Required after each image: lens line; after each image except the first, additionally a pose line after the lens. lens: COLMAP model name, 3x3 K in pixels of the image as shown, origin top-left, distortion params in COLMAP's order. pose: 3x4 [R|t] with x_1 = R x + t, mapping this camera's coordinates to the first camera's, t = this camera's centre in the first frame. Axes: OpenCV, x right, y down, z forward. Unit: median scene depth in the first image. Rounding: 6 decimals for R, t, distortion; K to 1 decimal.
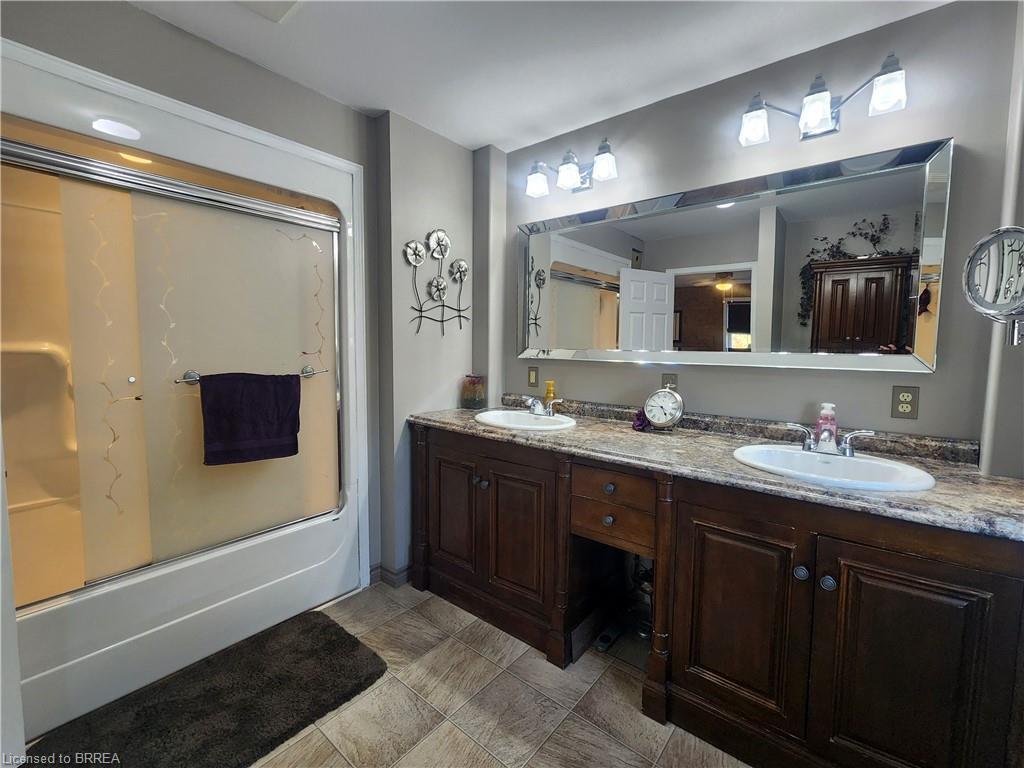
lens RADIAL K [[447.0, 0, 514.5], [0, 447.0, 381.5], [0, 0, 1]] dist [0.001582, 0.000957]
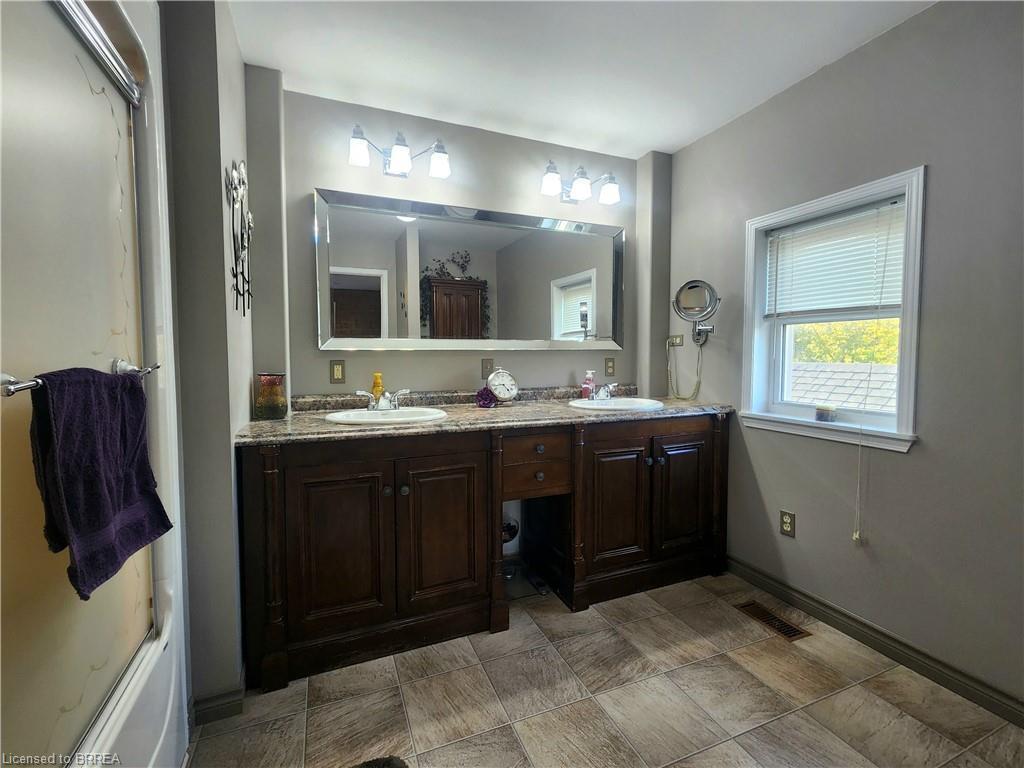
lens RADIAL K [[447.0, 0, 512.6], [0, 447.0, 377.0], [0, 0, 1]] dist [0.001582, 0.000957]
pose [[0.470903, -0.061364, 0.880048, -0.759117], [0.080347, 0.996415, 0.026486, 0.005965], [-0.878518, 0.058237, 0.474146, 0.417991]]
